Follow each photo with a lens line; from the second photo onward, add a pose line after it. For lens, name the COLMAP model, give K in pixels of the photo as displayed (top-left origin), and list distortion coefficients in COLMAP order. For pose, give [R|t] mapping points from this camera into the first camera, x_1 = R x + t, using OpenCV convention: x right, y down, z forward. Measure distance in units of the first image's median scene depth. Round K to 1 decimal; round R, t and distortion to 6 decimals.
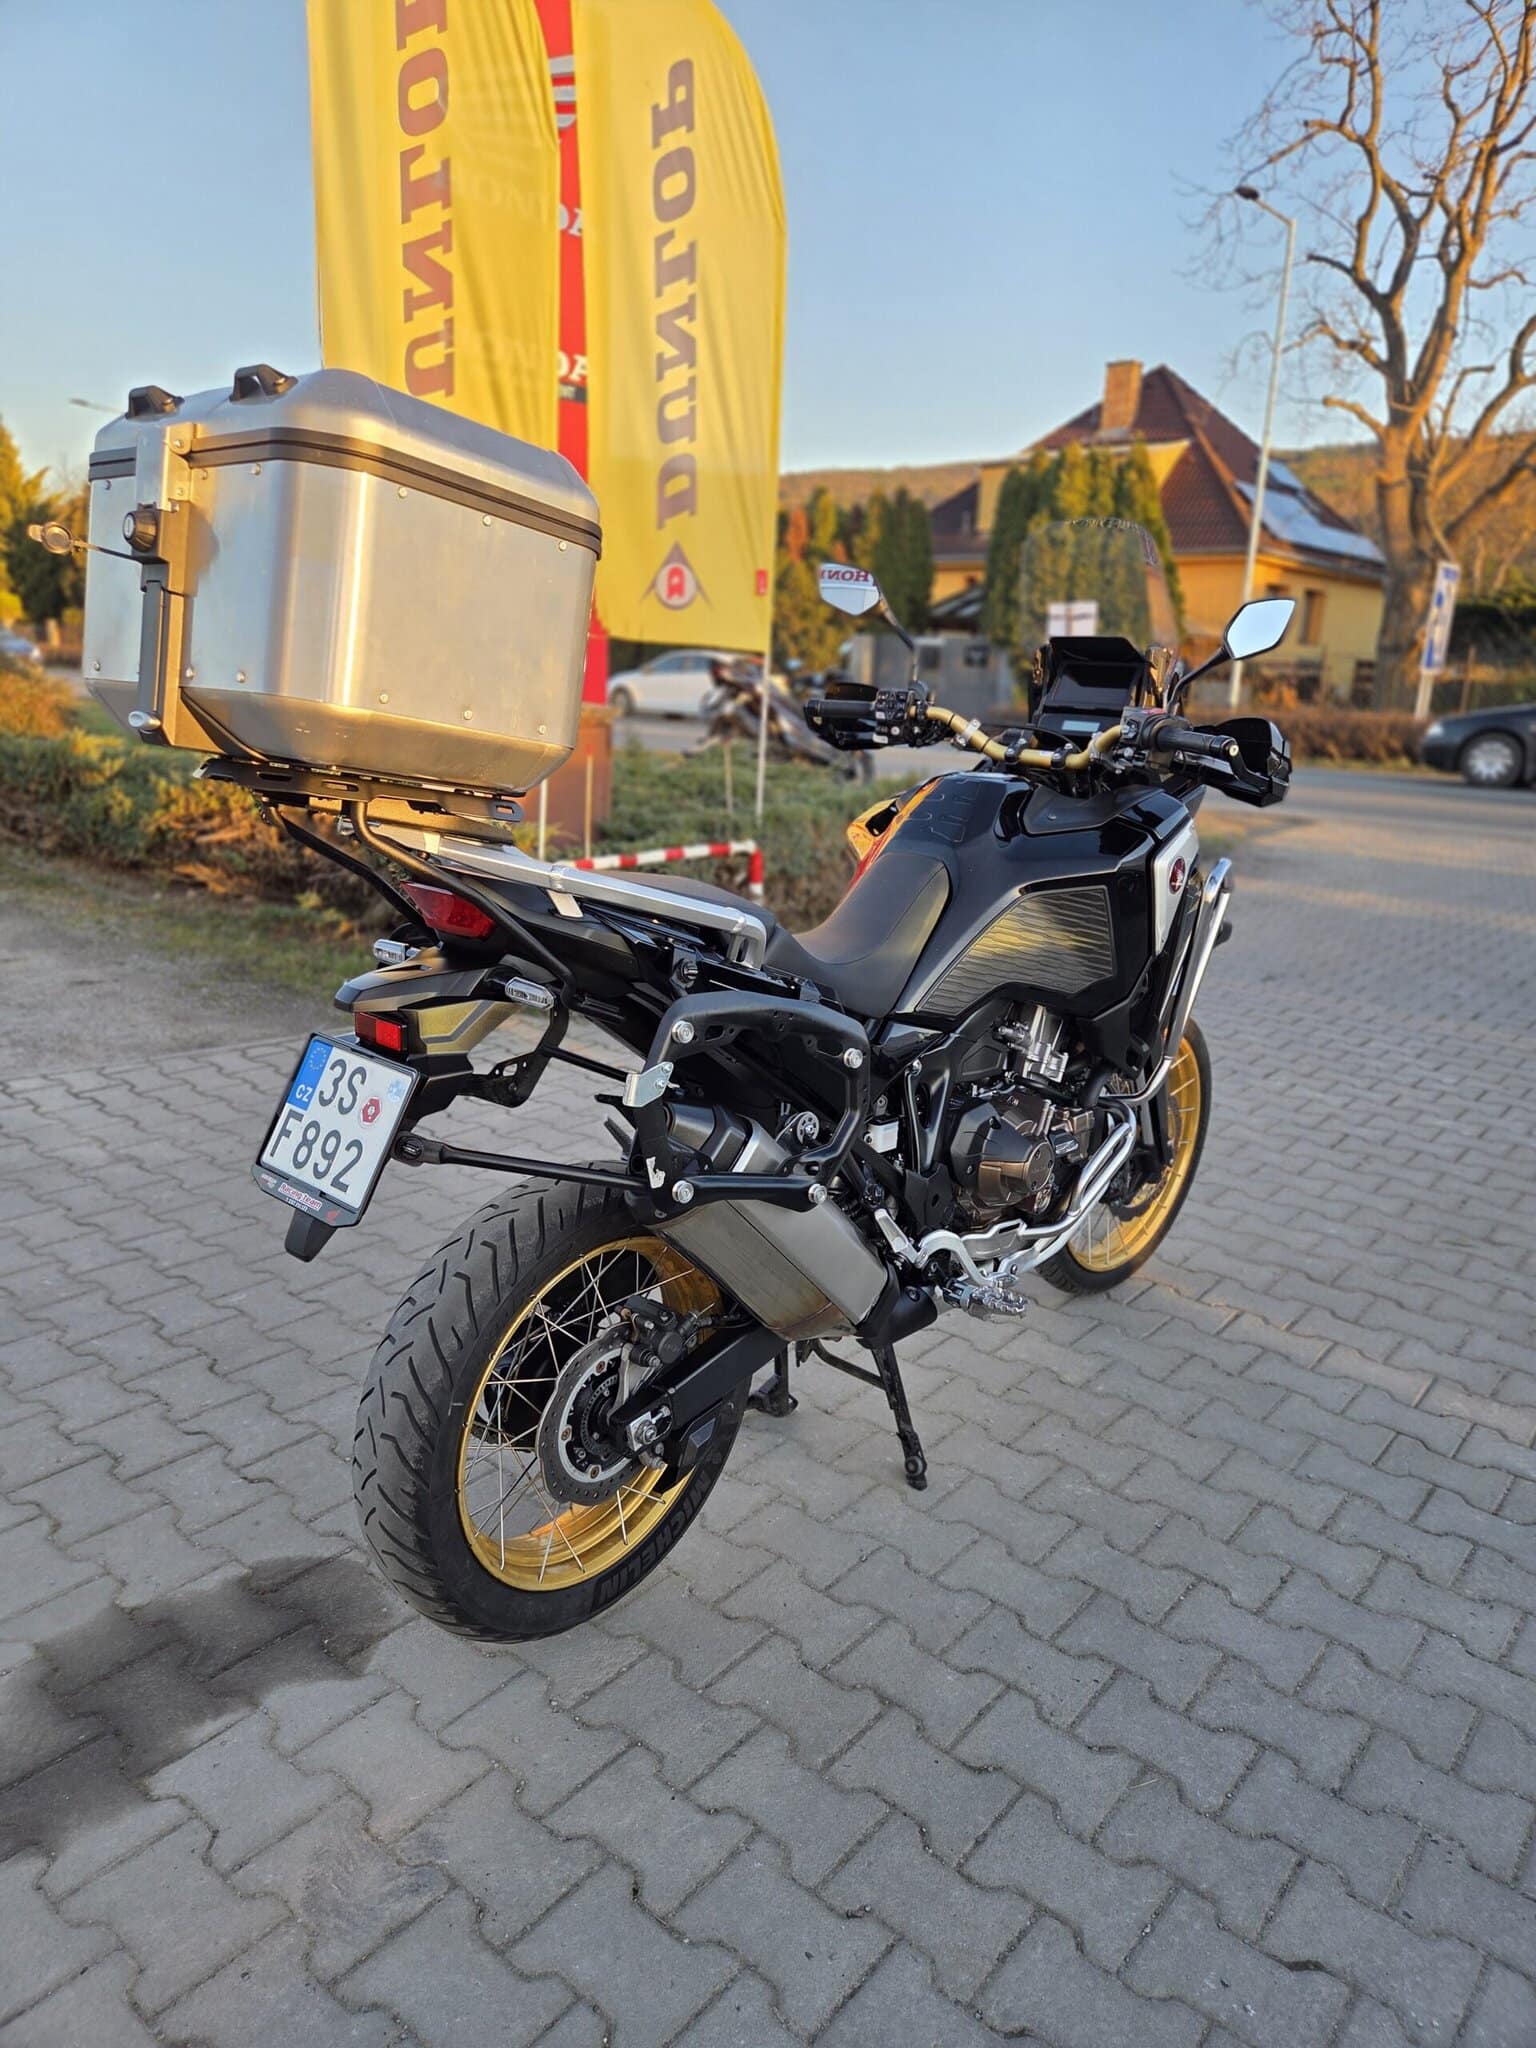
lens RADIAL K [[1366.1, 0, 757.7], [0, 1366.1, 1021.3], [0, 0, 1]] dist [0.069043, -0.053518]
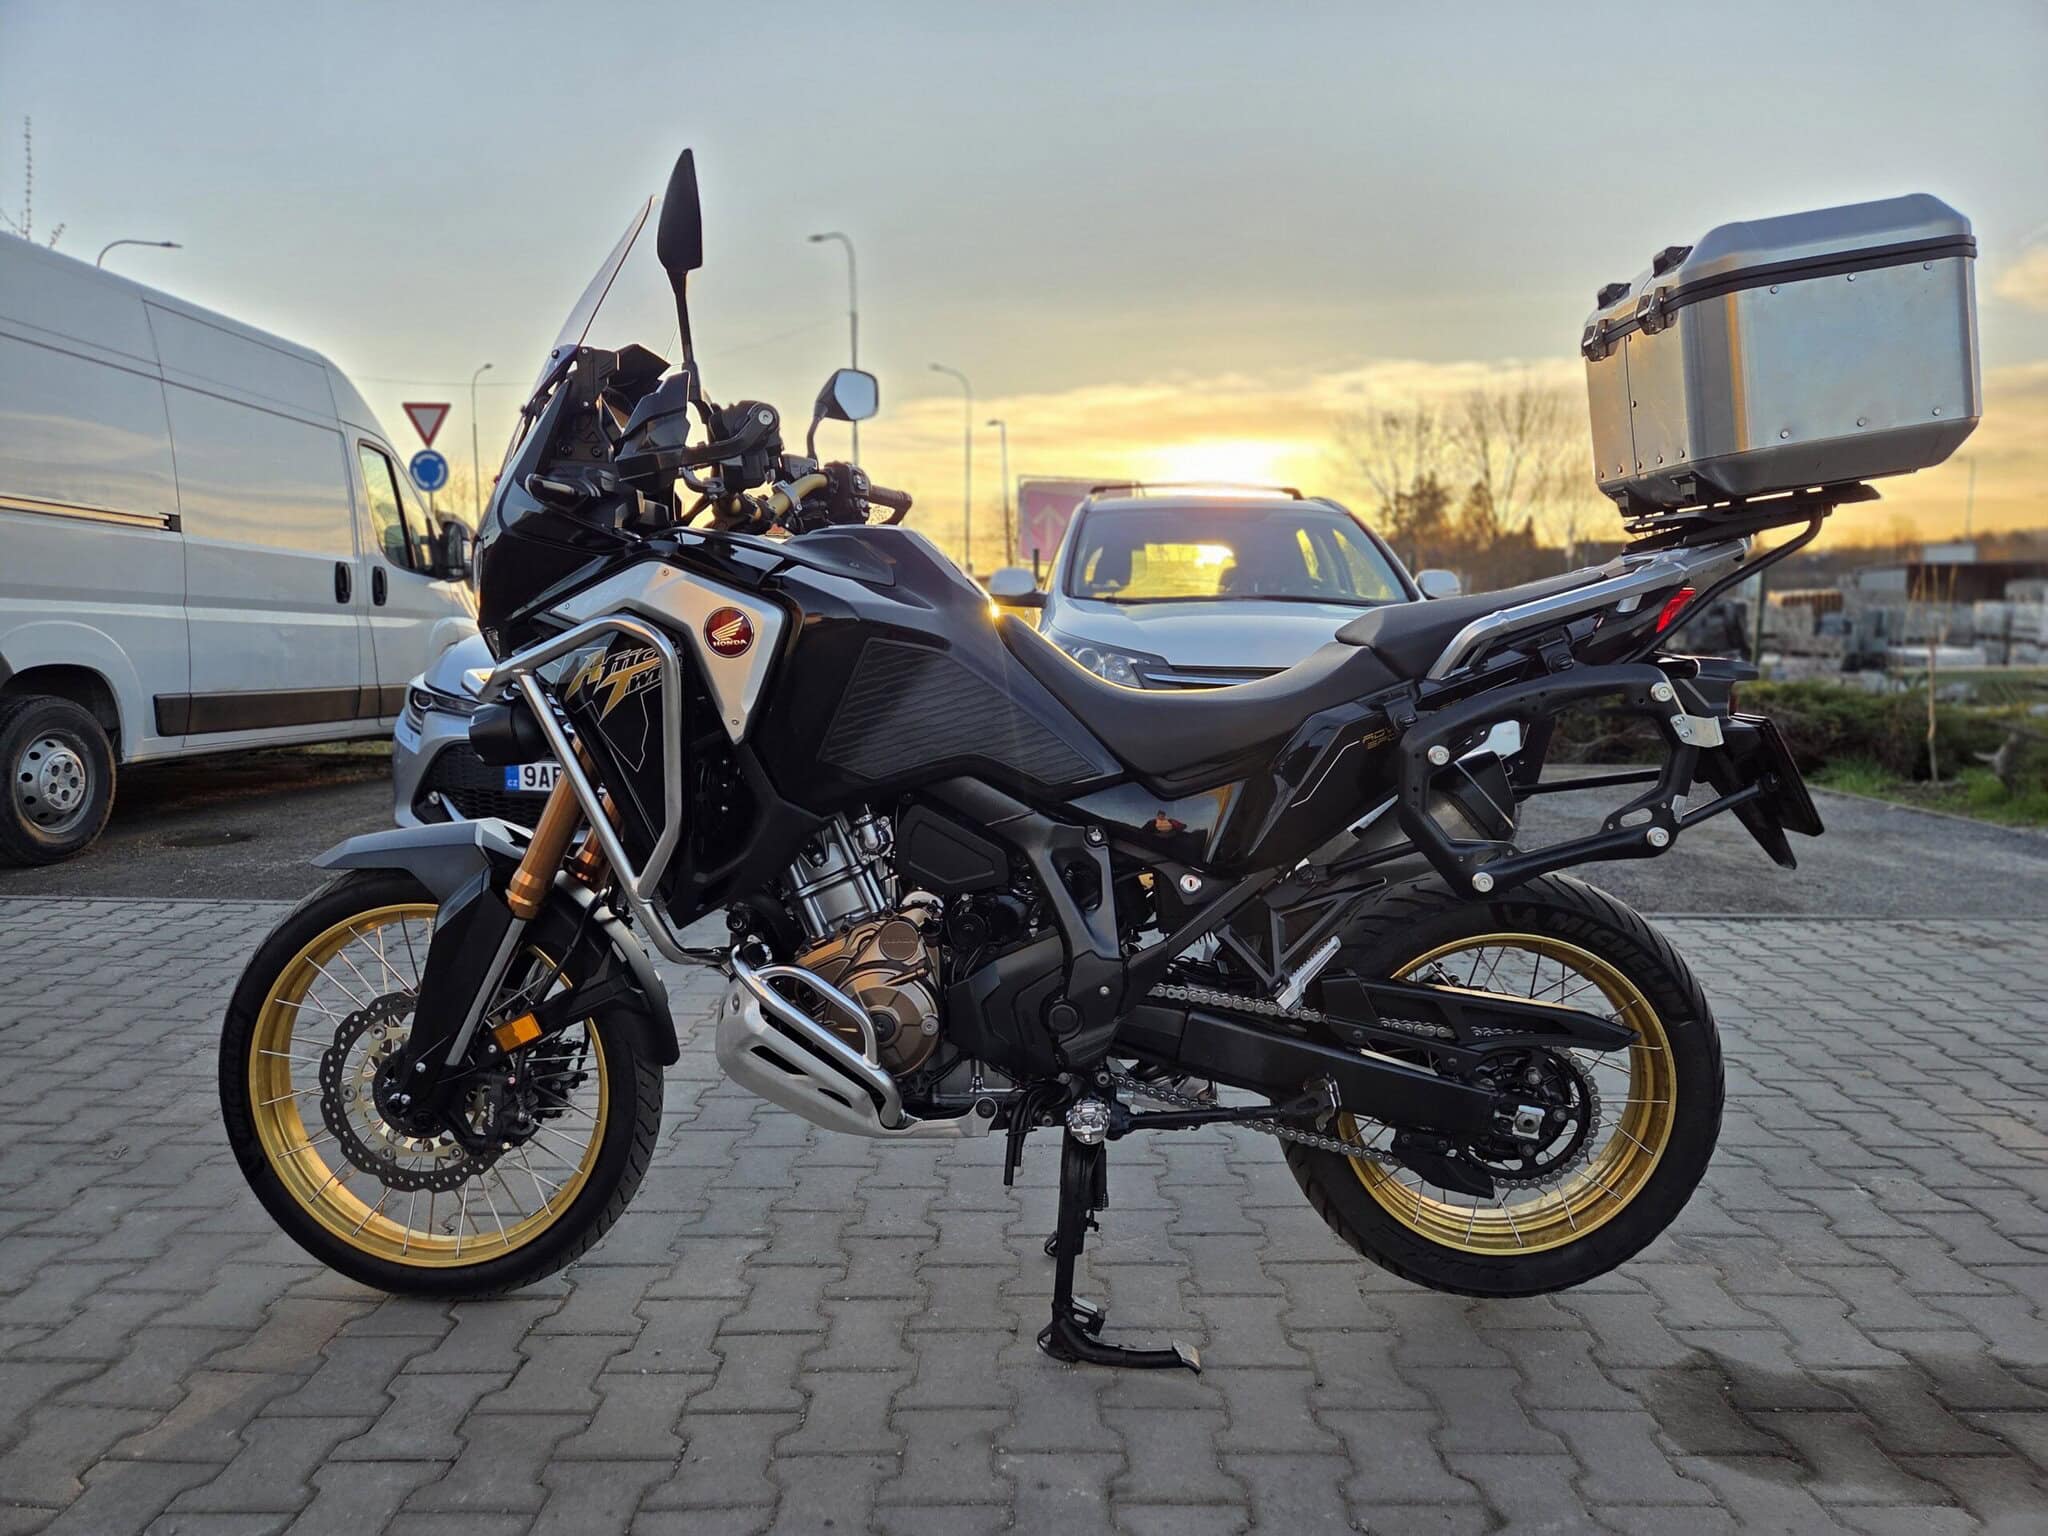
lens RADIAL K [[1366.1, 0, 1037.3], [0, 1366.1, 788.0], [0, 0, 1]] dist [0.069043, -0.053518]
pose [[-0.637055, -0.139356, 0.758116, -0.551142], [0.163510, 0.936708, 0.309584, -0.270338], [-0.753276, 0.321181, -0.573949, 1.436952]]
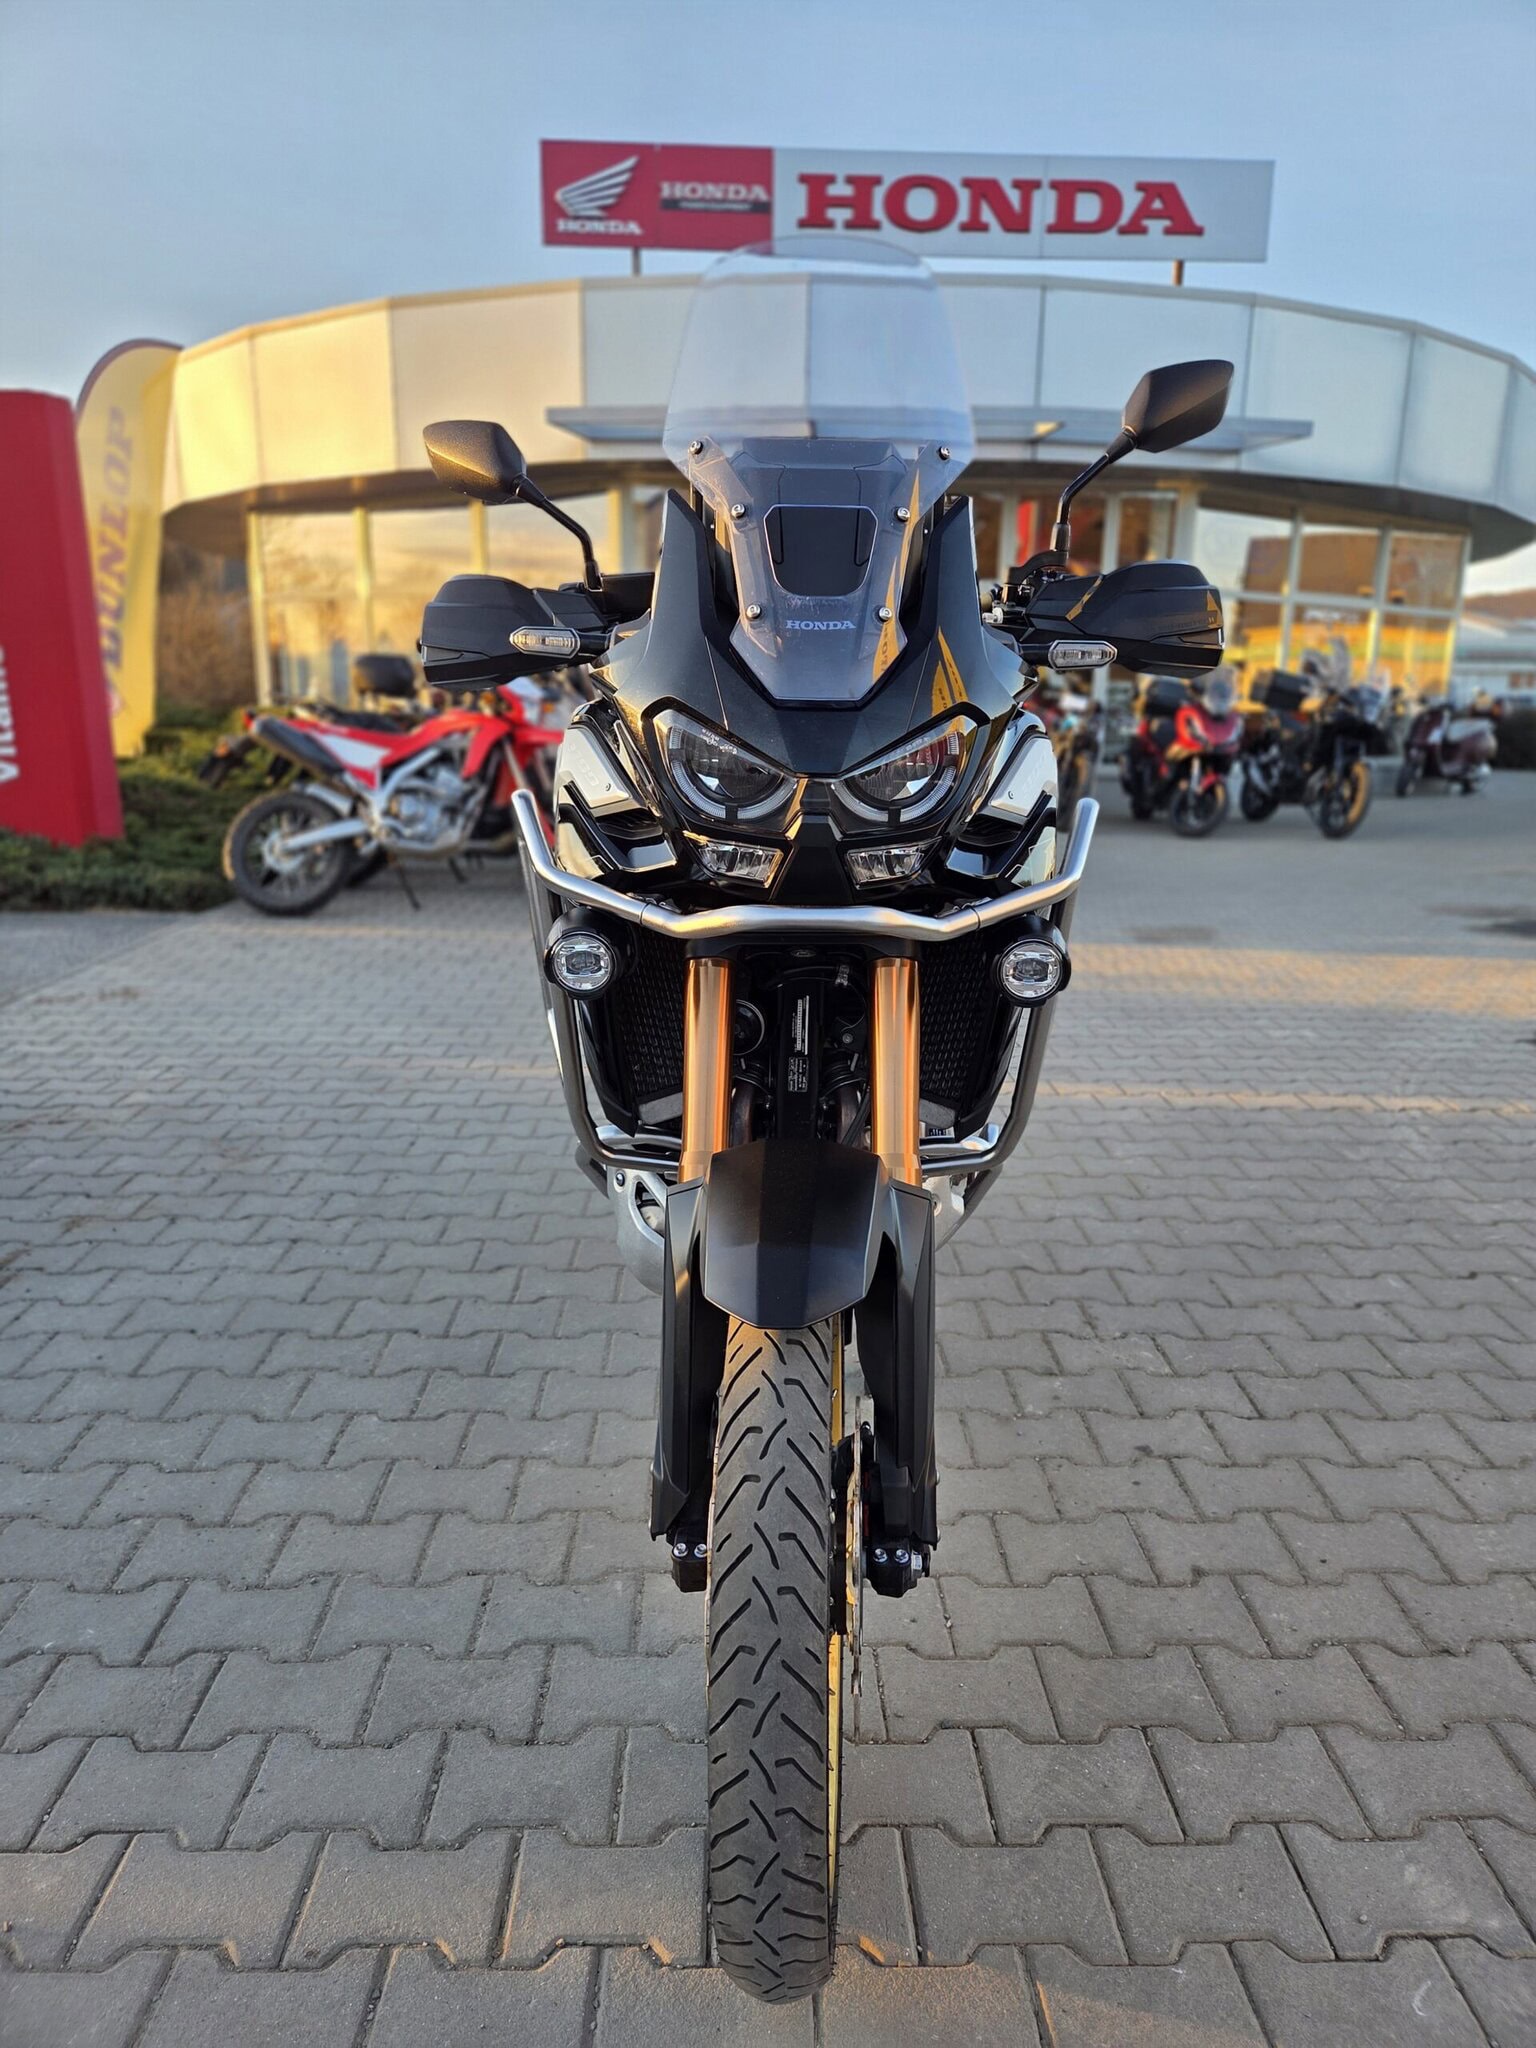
lens RADIAL K [[1366.1, 0, 771.8], [0, 1366.1, 1005.2], [0, 0, 1]] dist [0.069043, -0.053518]
pose [[-0.748893, 0.092626, -0.656186, 0.688513], [-0.212811, 0.904124, 0.370501, -0.293476], [0.627592, 0.417109, -0.657380, 1.544739]]
